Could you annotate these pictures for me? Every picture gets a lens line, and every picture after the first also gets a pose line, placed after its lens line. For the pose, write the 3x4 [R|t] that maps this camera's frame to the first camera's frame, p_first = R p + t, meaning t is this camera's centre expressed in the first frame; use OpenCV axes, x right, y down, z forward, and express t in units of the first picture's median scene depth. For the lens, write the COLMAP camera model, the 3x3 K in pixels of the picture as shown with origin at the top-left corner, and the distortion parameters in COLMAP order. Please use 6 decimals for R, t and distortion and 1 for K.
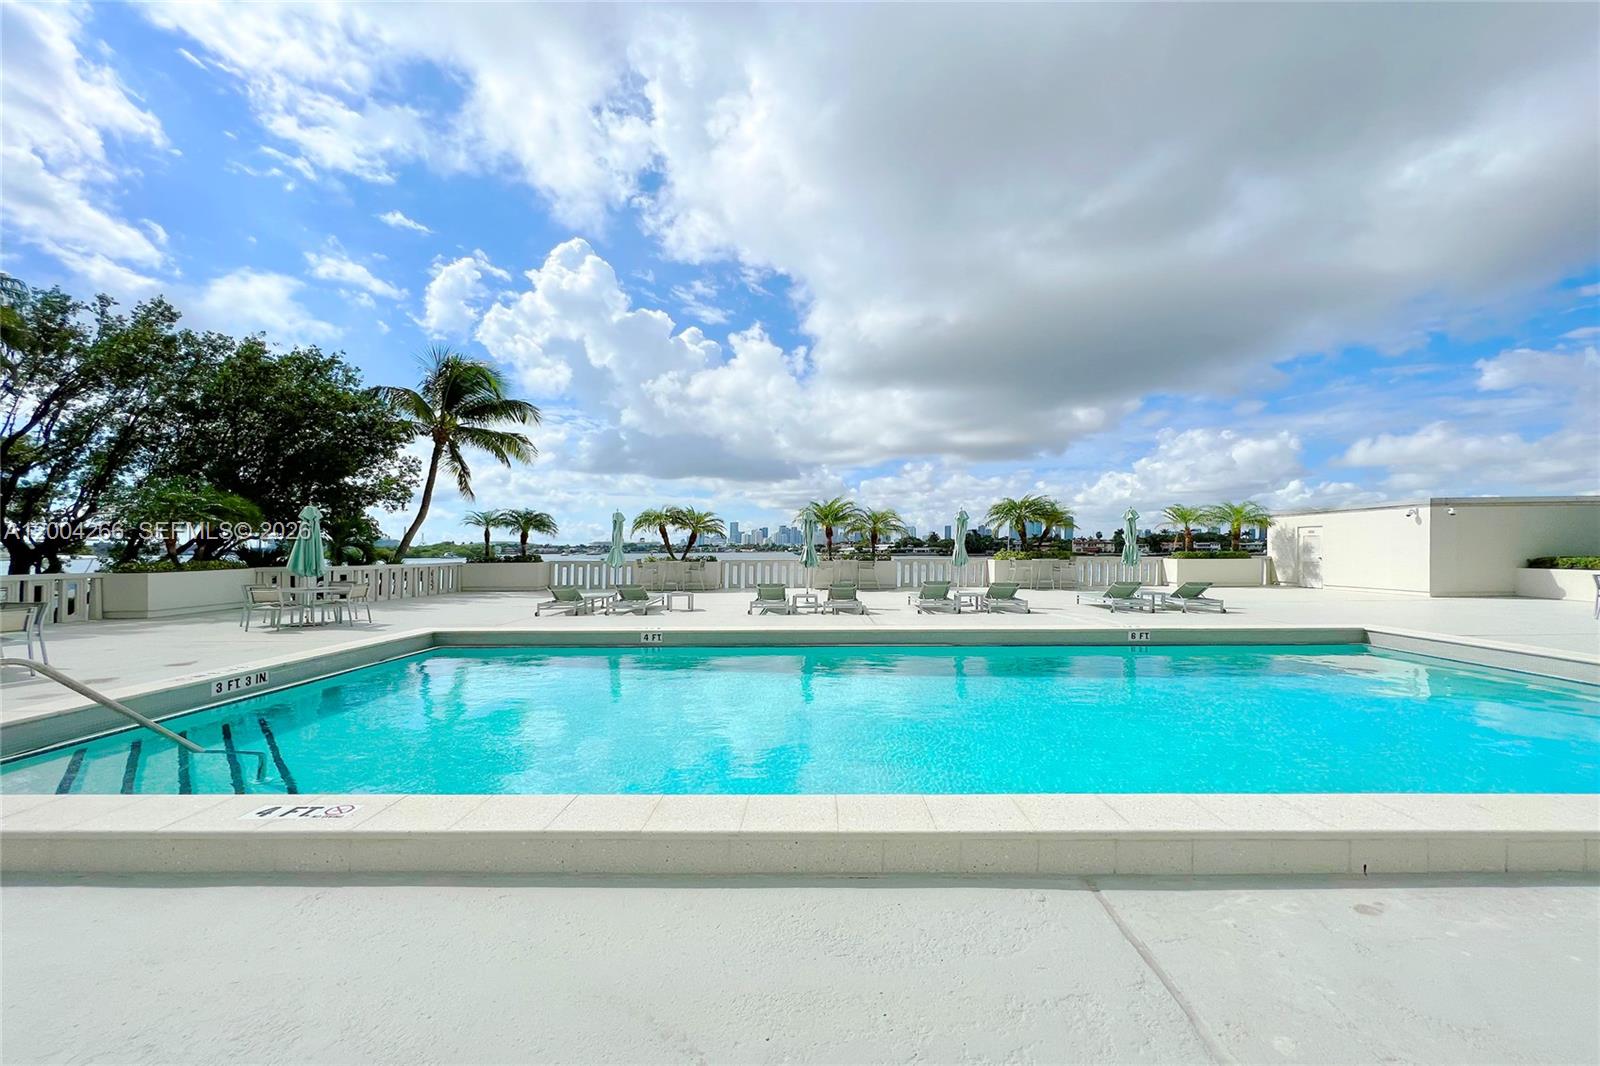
lens RADIAL K [[582.7, 0, 800.0], [0, 582.7, 533.0], [0, 0, 1]] dist [0.000455, 0.000022]
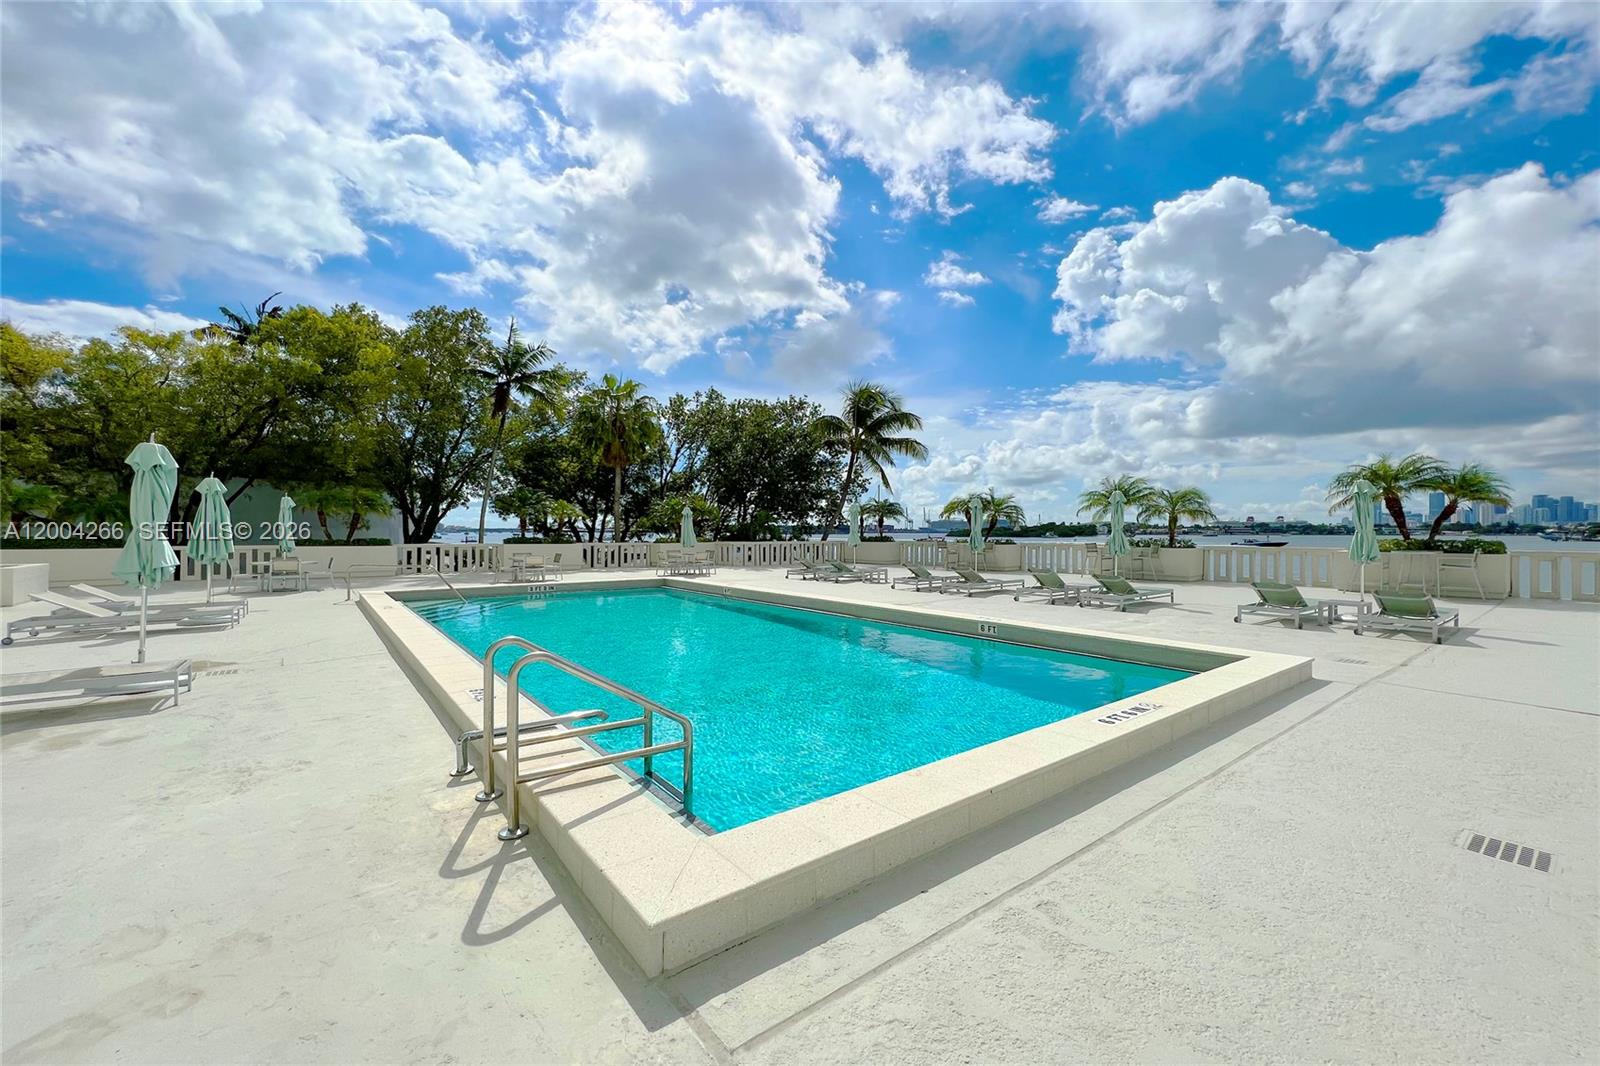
lens RADIAL K [[637.4, 0, 800.0], [0, 637.4, 533.0], [0, 0, 1]] dist [0.000208, 0.000006]
pose [[0.536516, 0.014690, -0.843762, 0.333427], [0.014747, 0.999533, 0.026779, -0.004108], [0.843761, -0.026810, 0.536048, 0.044357]]
